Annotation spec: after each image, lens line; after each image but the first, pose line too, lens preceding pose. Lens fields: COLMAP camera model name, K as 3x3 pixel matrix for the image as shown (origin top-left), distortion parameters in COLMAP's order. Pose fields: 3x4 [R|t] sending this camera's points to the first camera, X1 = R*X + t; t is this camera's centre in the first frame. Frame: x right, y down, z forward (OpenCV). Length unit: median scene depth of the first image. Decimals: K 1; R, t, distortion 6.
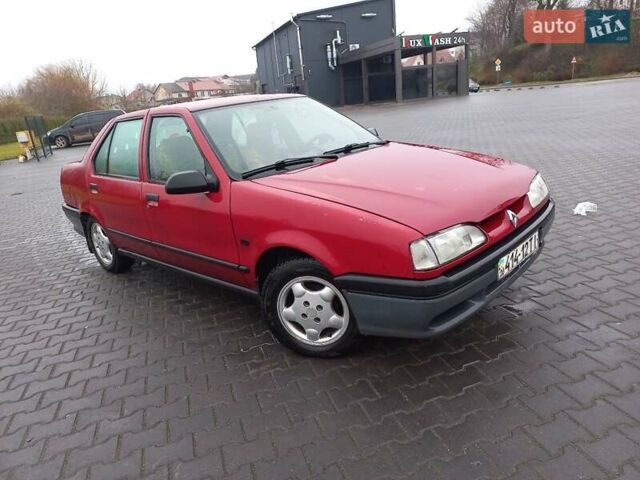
lens RADIAL K [[447.2, 0, 317.9], [0, 447.2, 237.1], [0, 0, 1]] dist [0.017378, -0.012016]
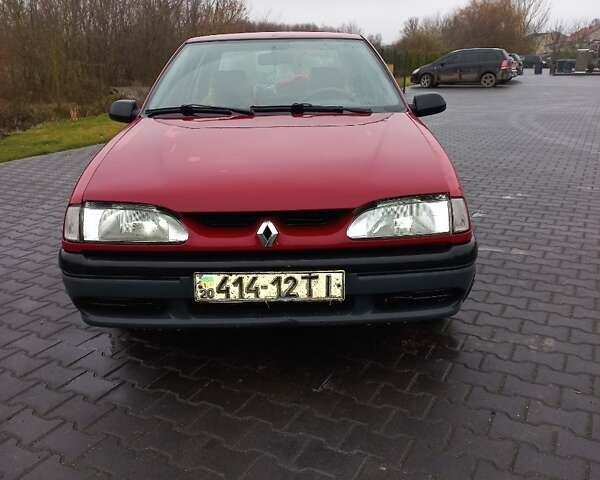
lens RADIAL K [[551.2, 0, 302.6], [0, 551.2, 239.6], [0, 0, 1]] dist [0.053383, 0.000000]
pose [[0.700829, 0.310575, -0.642170, 0.850248], [-0.279552, 0.947812, 0.153306, -0.147470], [0.656269, 0.072078, 0.751076, 0.338331]]
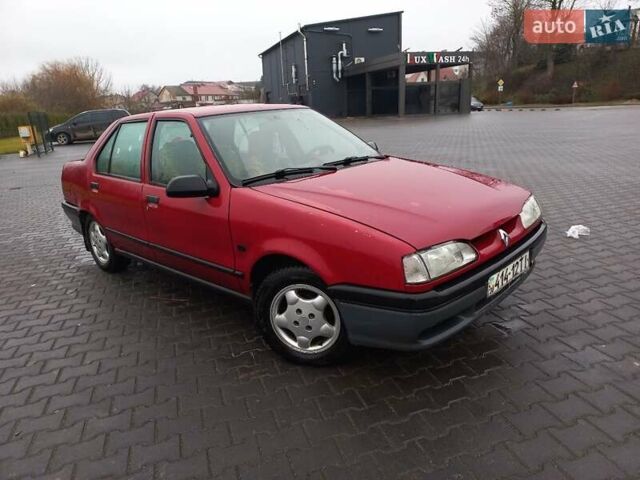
lens RADIAL K [[447.2, 0, 318.7], [0, 447.2, 238.5], [0, 0, 1]] dist [0.017378, -0.012016]
pose [[0.998726, 0.049708, 0.008728, 0.001720], [-0.049543, 0.998605, -0.018256, -0.000227], [-0.009623, 0.017800, 0.999795, -0.016369]]
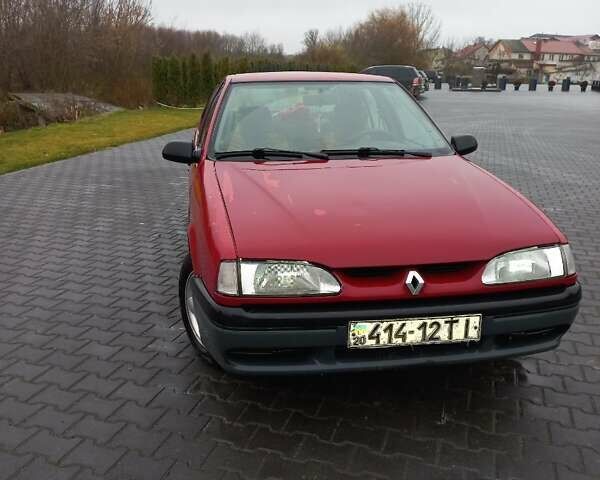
lens RADIAL K [[551.2, 0, 300.6], [0, 551.2, 239.2], [0, 0, 1]] dist [0.053383, 0.000000]
pose [[0.798756, 0.282589, -0.531162, 0.629074], [-0.275381, 0.956646, 0.094840, -0.121712], [0.534934, 0.070518, 0.841946, 0.101365]]
